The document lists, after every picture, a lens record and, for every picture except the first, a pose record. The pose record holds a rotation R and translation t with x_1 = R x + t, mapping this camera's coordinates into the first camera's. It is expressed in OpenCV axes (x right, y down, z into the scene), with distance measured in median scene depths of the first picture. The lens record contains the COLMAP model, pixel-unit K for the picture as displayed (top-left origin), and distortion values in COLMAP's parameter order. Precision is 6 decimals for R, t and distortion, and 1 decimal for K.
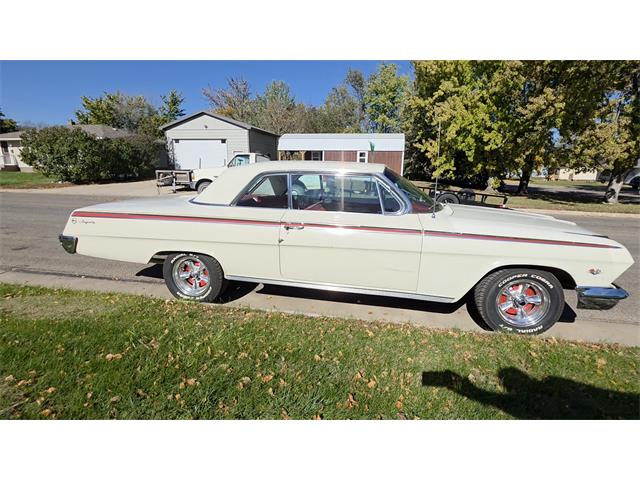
lens RADIAL K [[317.6, 0, 325.0], [0, 317.6, 241.6], [0, 0, 1]] dist [0.005476, -0.002468]
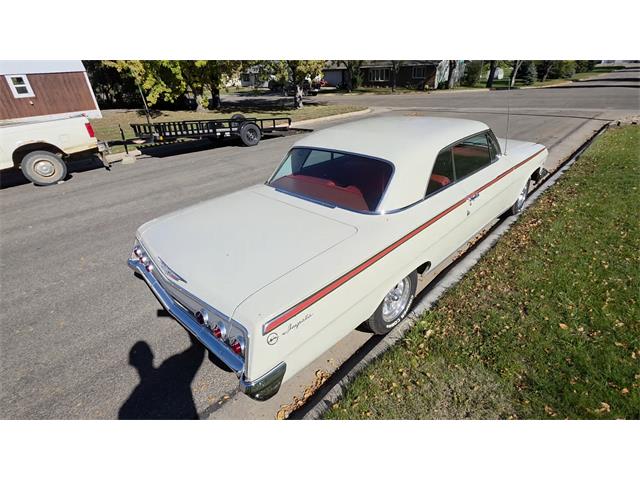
lens RADIAL K [[317.6, 0, 322.4], [0, 317.6, 241.8], [0, 0, 1]] dist [0.005476, -0.002468]
pose [[0.567325, -0.434459, 0.699563, -0.199856], [0.252757, 0.900369, 0.354190, -0.068977], [-0.783745, -0.024122, 0.620614, 0.124511]]
